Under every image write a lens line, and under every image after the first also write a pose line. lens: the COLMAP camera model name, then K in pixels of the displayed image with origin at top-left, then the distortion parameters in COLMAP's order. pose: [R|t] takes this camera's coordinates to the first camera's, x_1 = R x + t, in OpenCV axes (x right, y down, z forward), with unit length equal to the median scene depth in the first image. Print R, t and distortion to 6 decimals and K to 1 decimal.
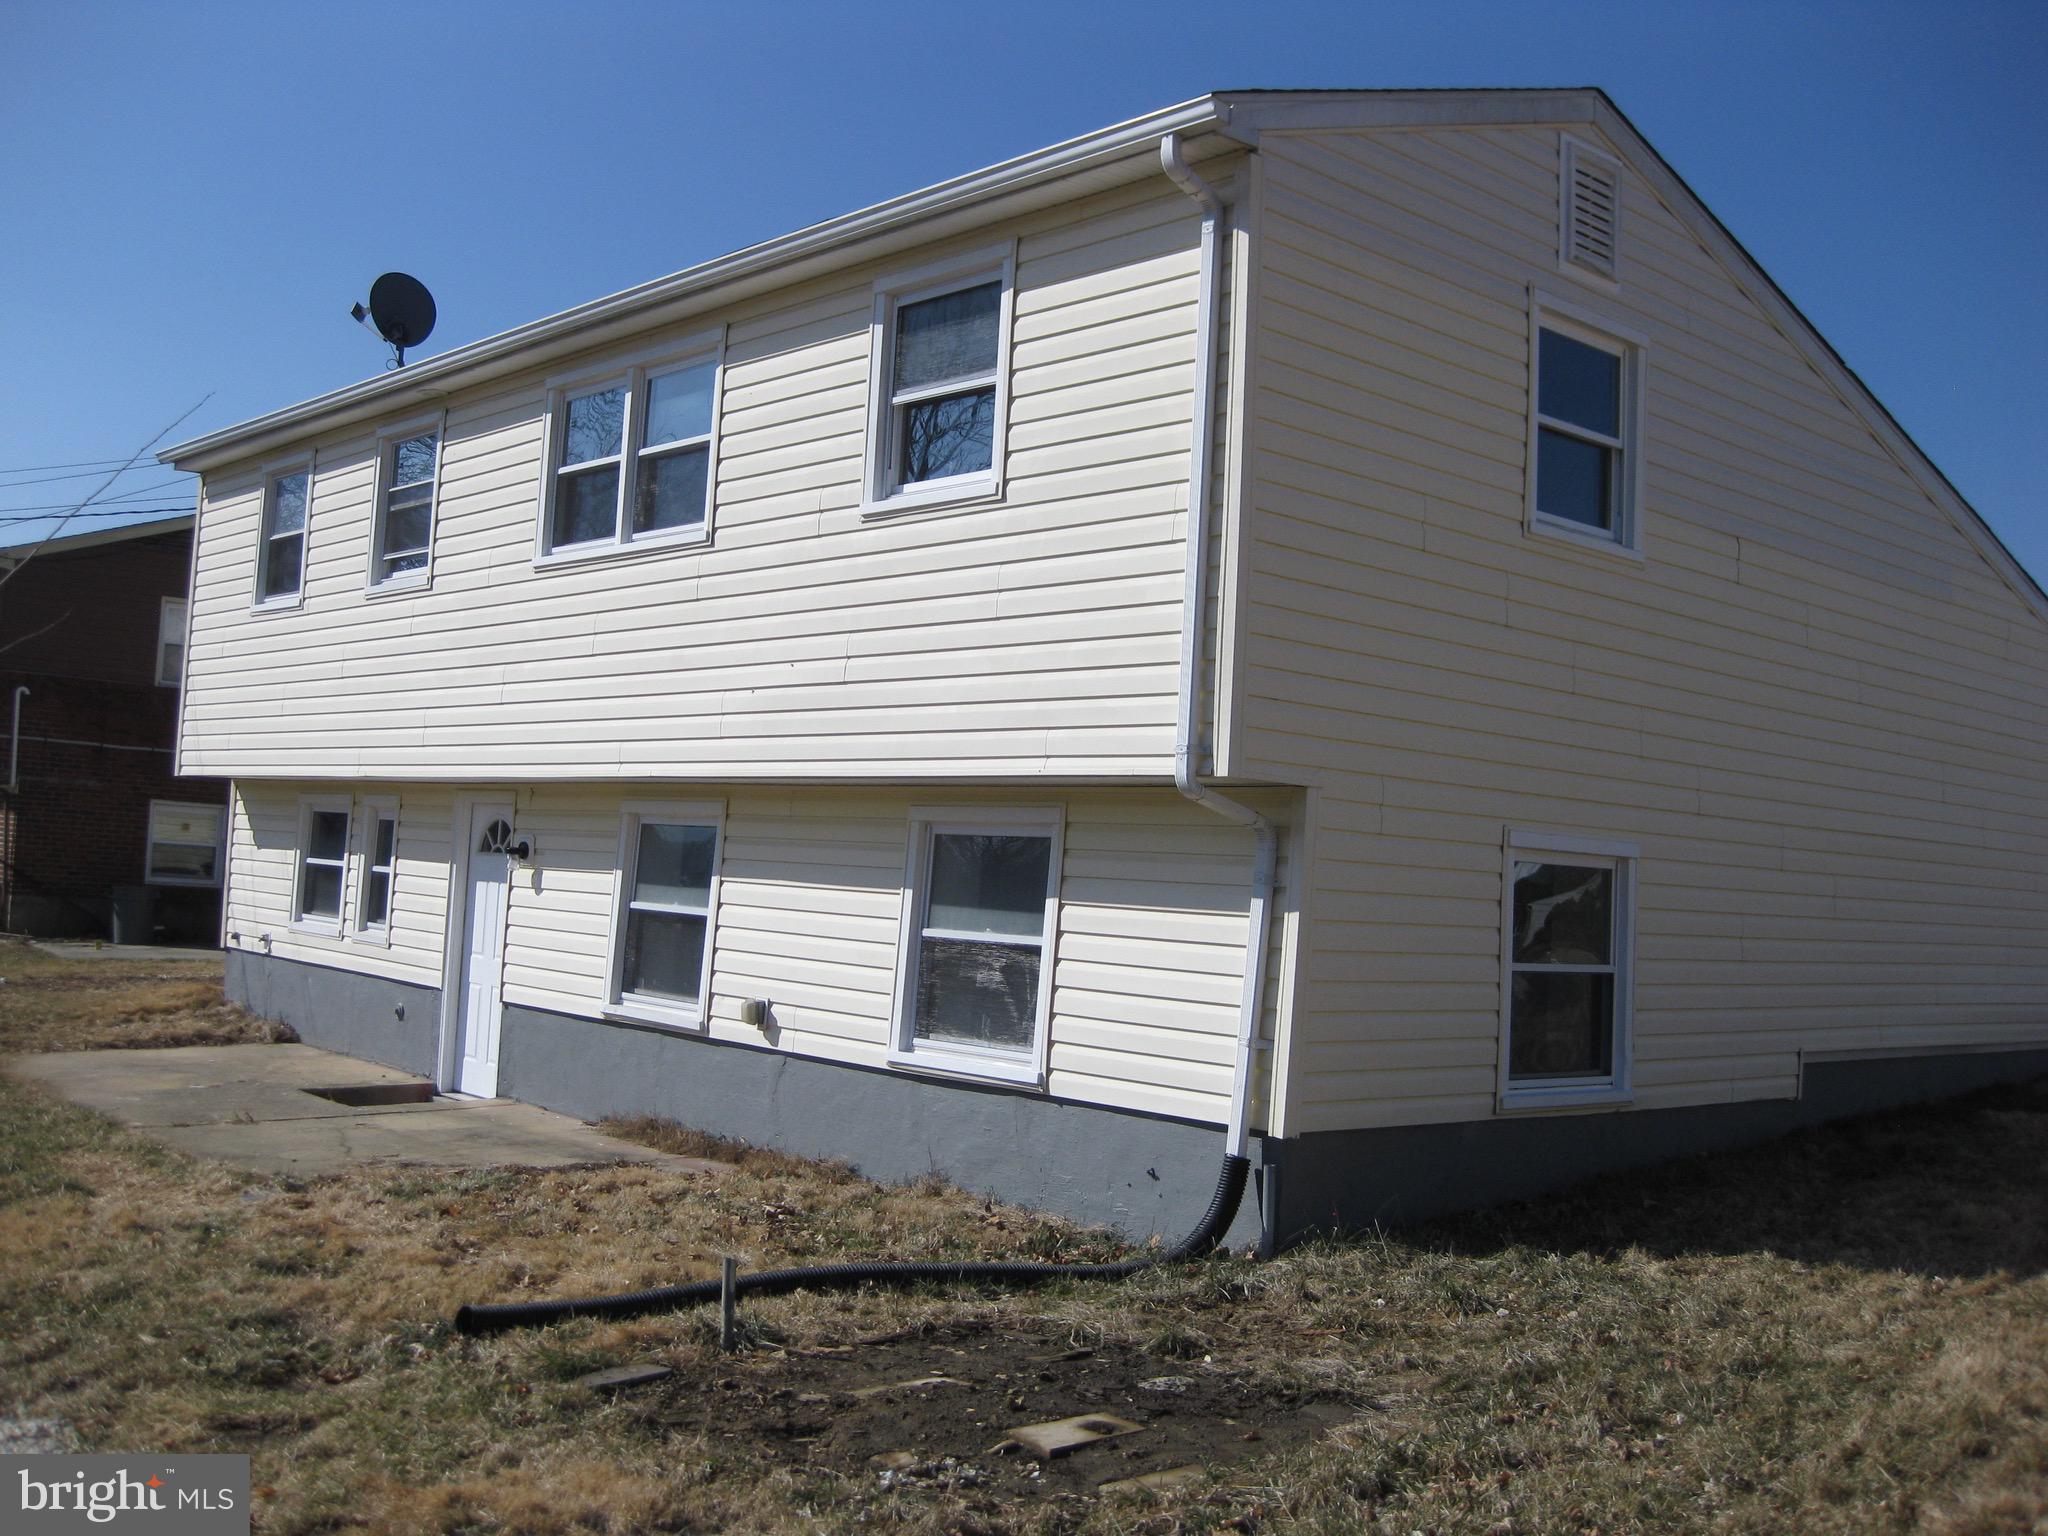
lens RADIAL K [[2093.9, 0, 1024.0], [0, 2093.9, 768.0], [0, 0, 1]] dist [-0.188818, 0.254539]
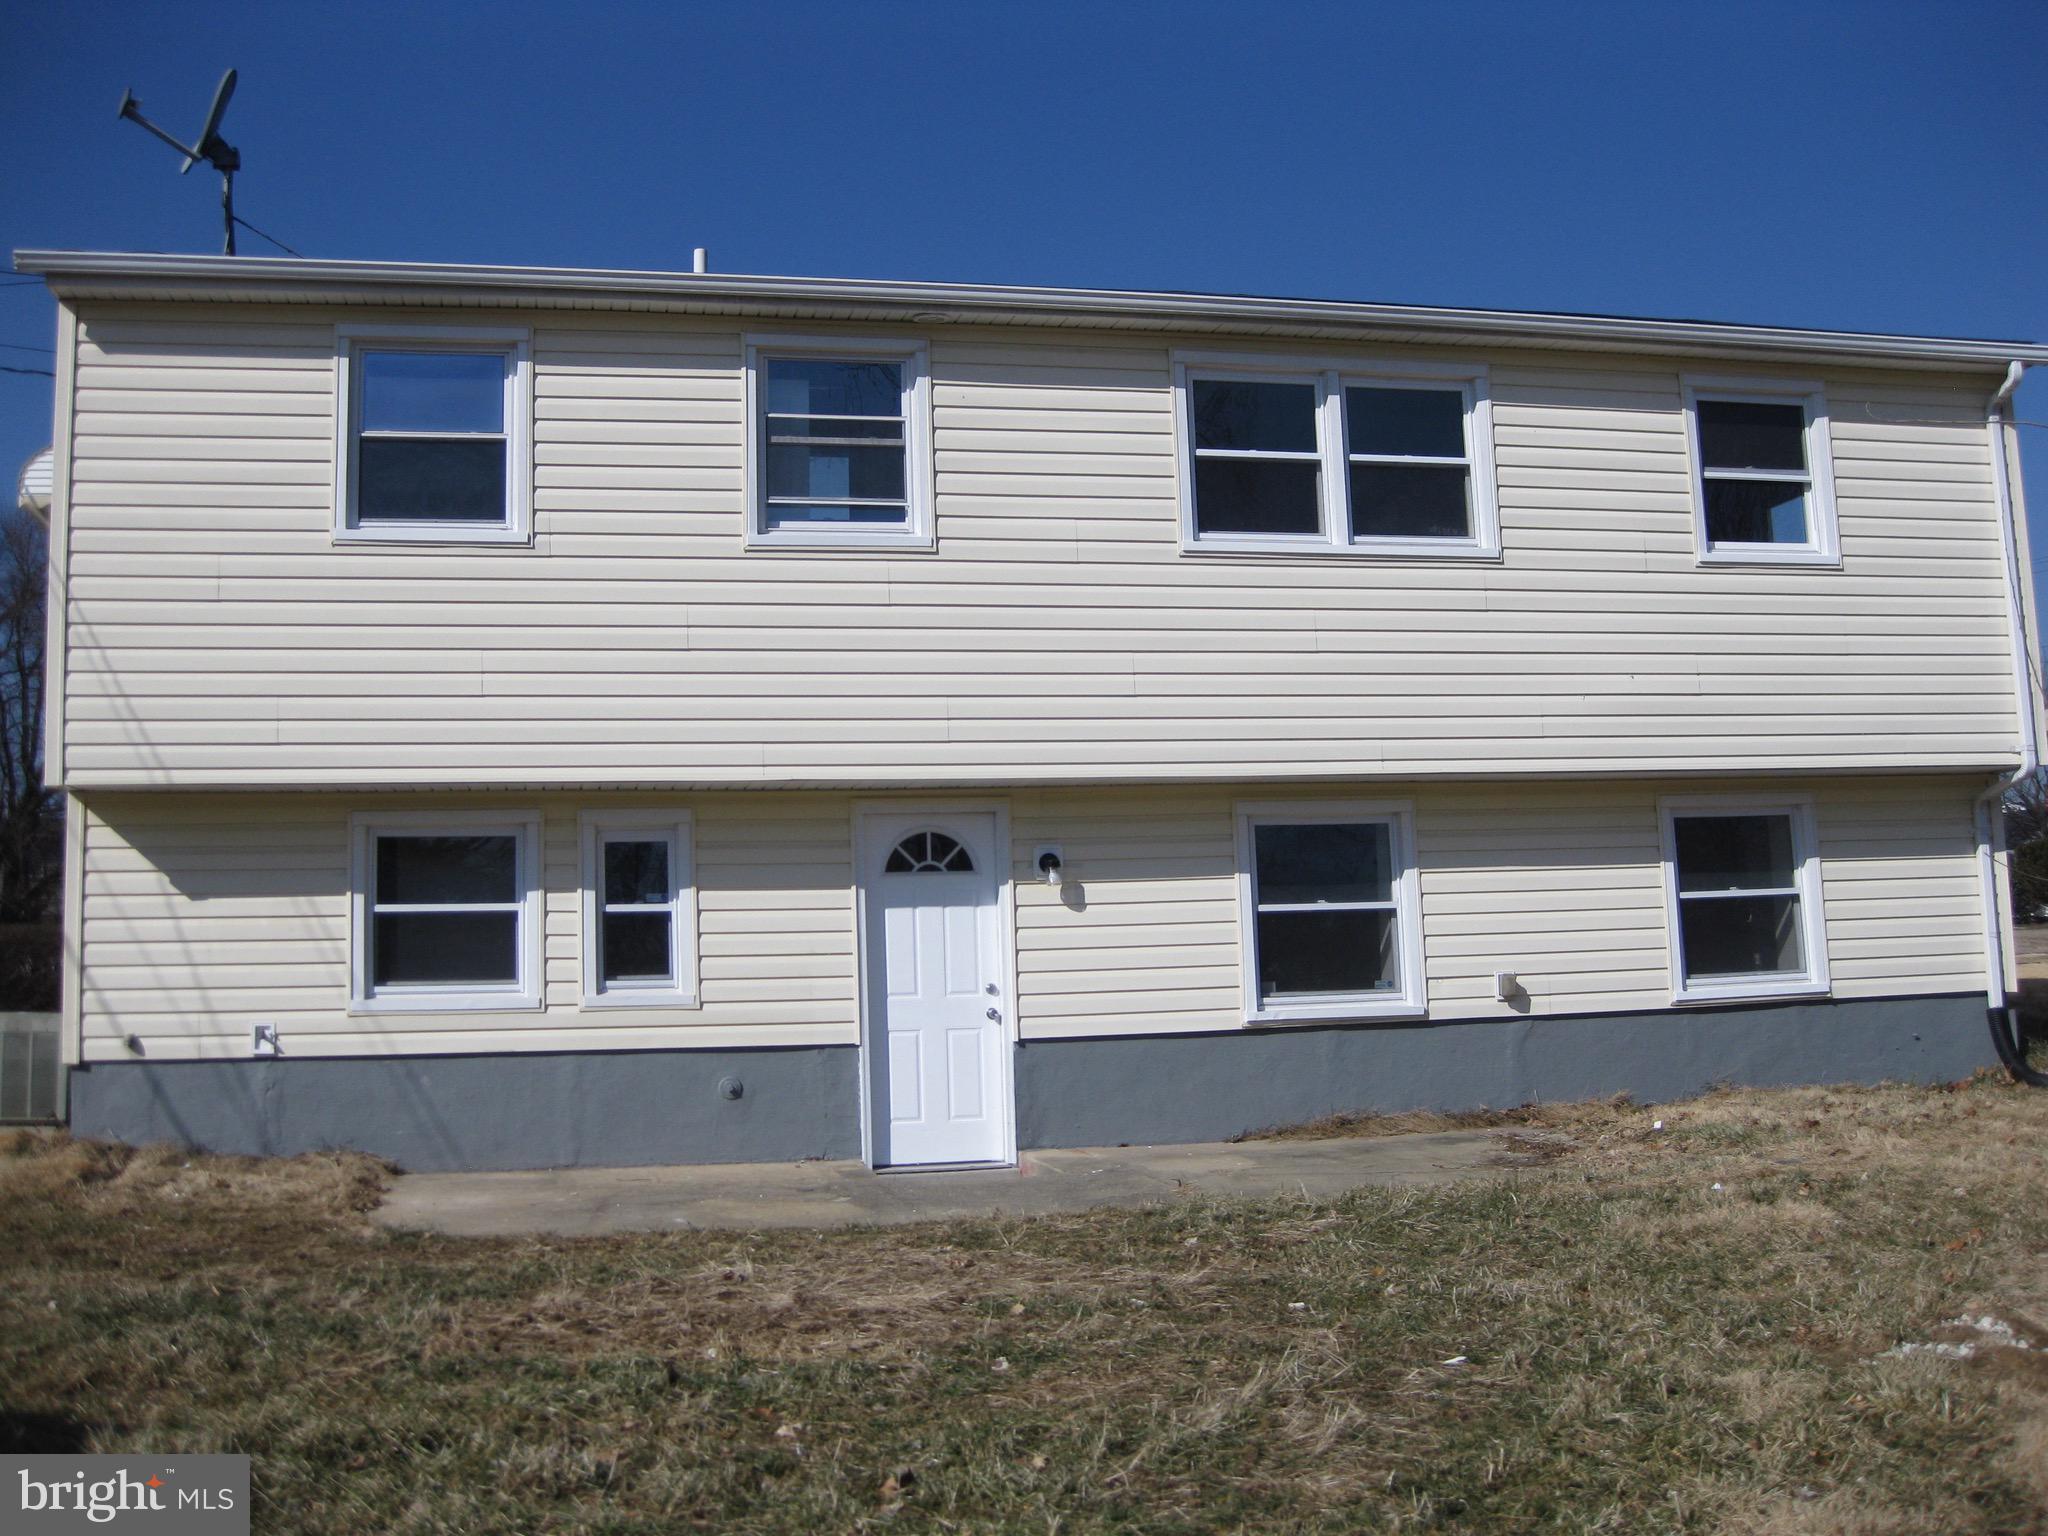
lens RADIAL K [[1154.9, 0, 1024.0], [0, 1154.9, 768.0], [0, 0, 1]] dist [-0.040337, 0.001768]
pose [[0.565871, 0.003659, 0.824486, -0.721646], [0.008398, 0.999913, -0.010202, 0.004196], [-0.824451, 0.012697, 0.565791, 0.799216]]
